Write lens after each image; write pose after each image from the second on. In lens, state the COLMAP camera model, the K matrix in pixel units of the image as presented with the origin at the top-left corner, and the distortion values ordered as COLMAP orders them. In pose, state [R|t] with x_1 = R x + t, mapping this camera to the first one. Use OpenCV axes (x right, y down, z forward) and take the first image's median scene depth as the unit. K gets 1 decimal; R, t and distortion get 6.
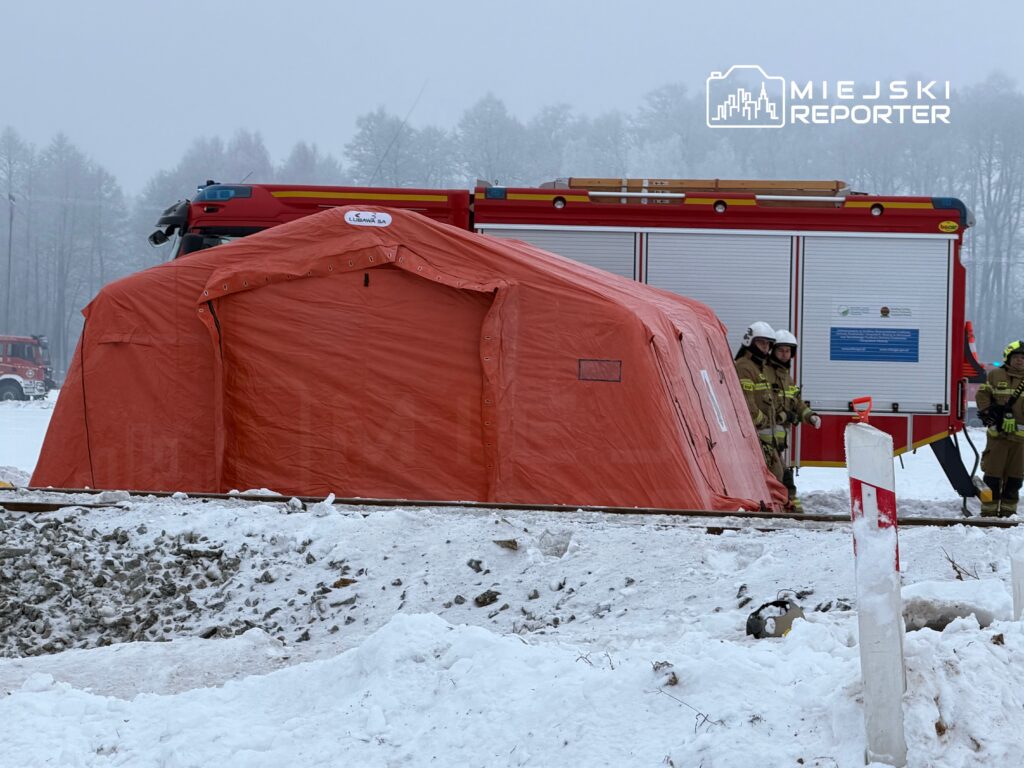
lens RADIAL K [[4536.9, 0, 512.0], [0, 4536.9, 383.9], [0, 0, 1]] dist [-0.376348, 0.000000]
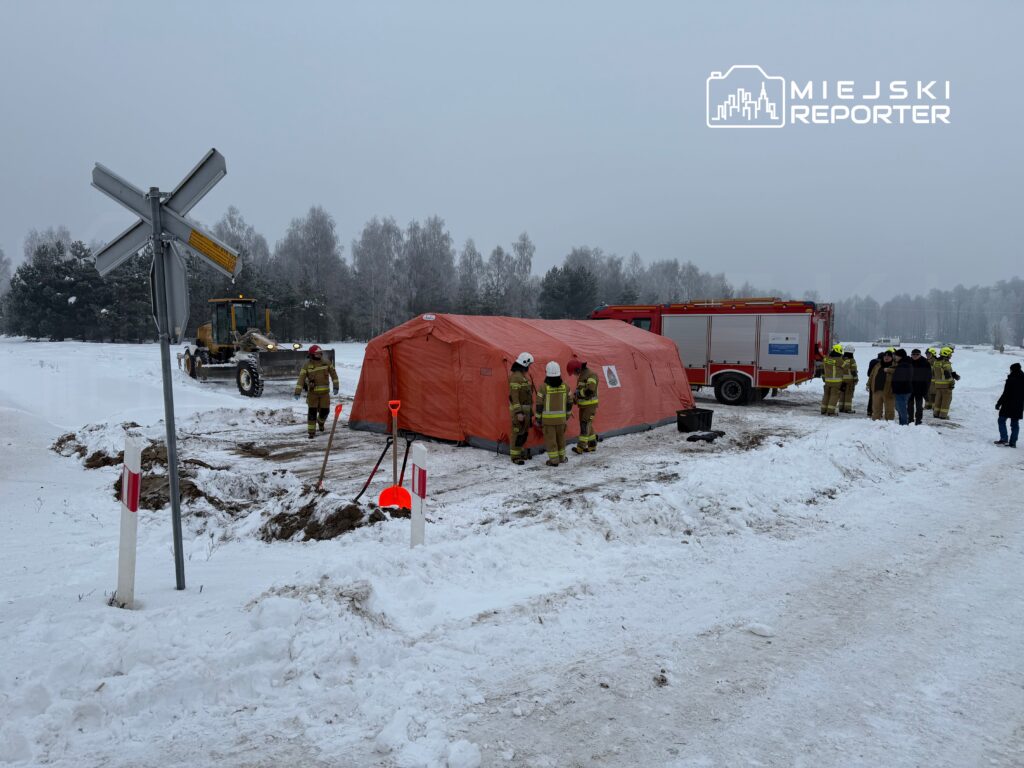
lens RADIAL K [[713.2, 0, 512.0], [0, 713.2, 385.1], [0, 0, 1]] dist [-0.001700, -0.000816]
pose [[0.838439, 0.025584, -0.544395, 0.192754], [0.008174, 0.998195, 0.059499, -0.014813], [0.544934, -0.054337, 0.836716, 0.480333]]
